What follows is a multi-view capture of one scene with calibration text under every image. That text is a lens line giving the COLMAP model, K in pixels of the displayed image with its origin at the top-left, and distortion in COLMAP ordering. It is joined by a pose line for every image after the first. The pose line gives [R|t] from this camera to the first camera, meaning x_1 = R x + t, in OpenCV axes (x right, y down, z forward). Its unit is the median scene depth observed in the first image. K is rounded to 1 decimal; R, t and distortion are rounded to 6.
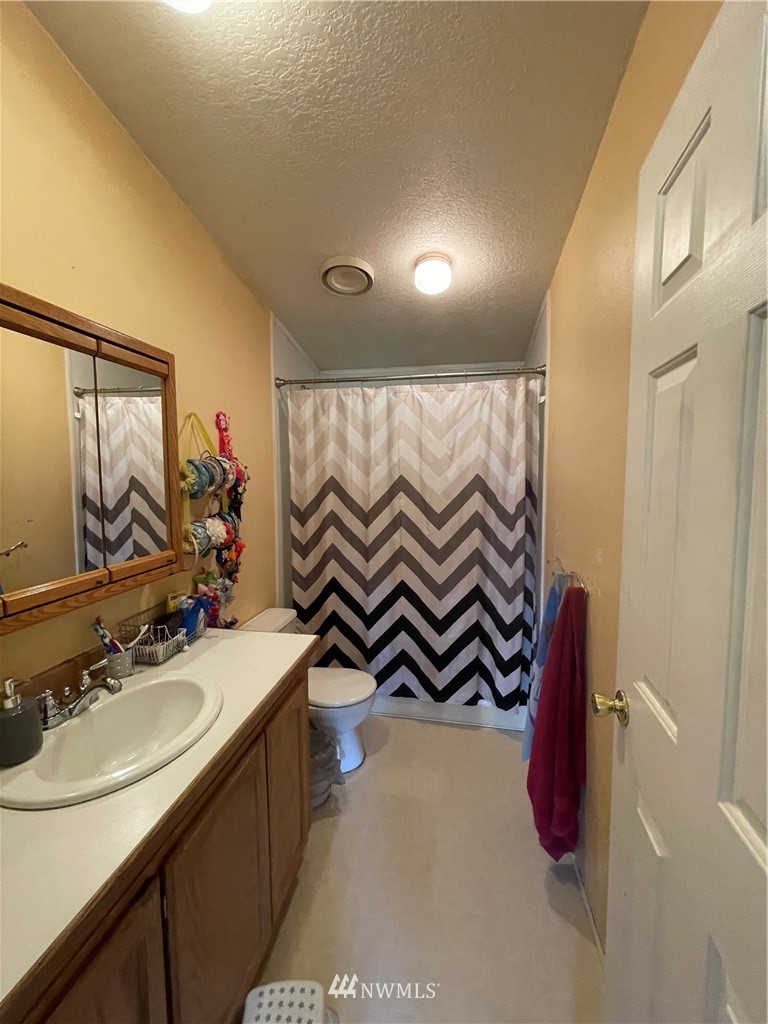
lens RADIAL K [[415.6, 0, 382.6], [0, 415.6, 508.6], [0, 0, 1]] dist [0.000436, -0.003158]
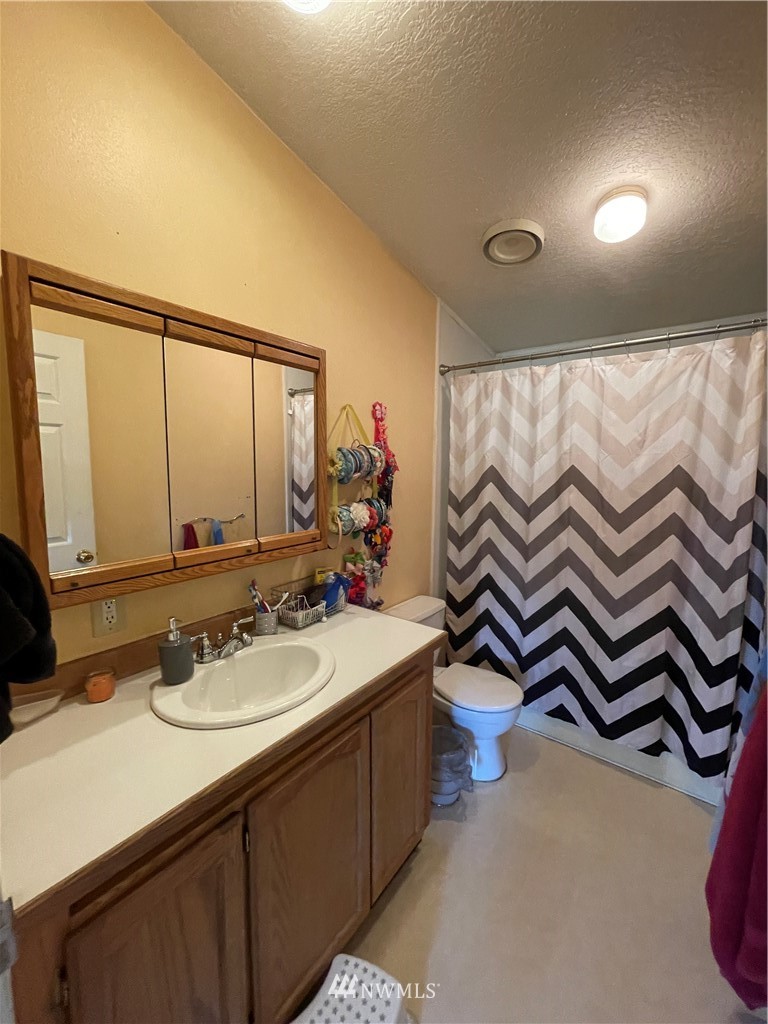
lens RADIAL K [[415.6, 0, 382.6], [0, 415.6, 508.6], [0, 0, 1]] dist [0.000436, -0.003158]
pose [[0.889961, 0.061750, -0.451837, 0.090928], [-0.051550, 0.998062, 0.034863, -0.001687], [0.453114, -0.007735, 0.891419, 0.059221]]
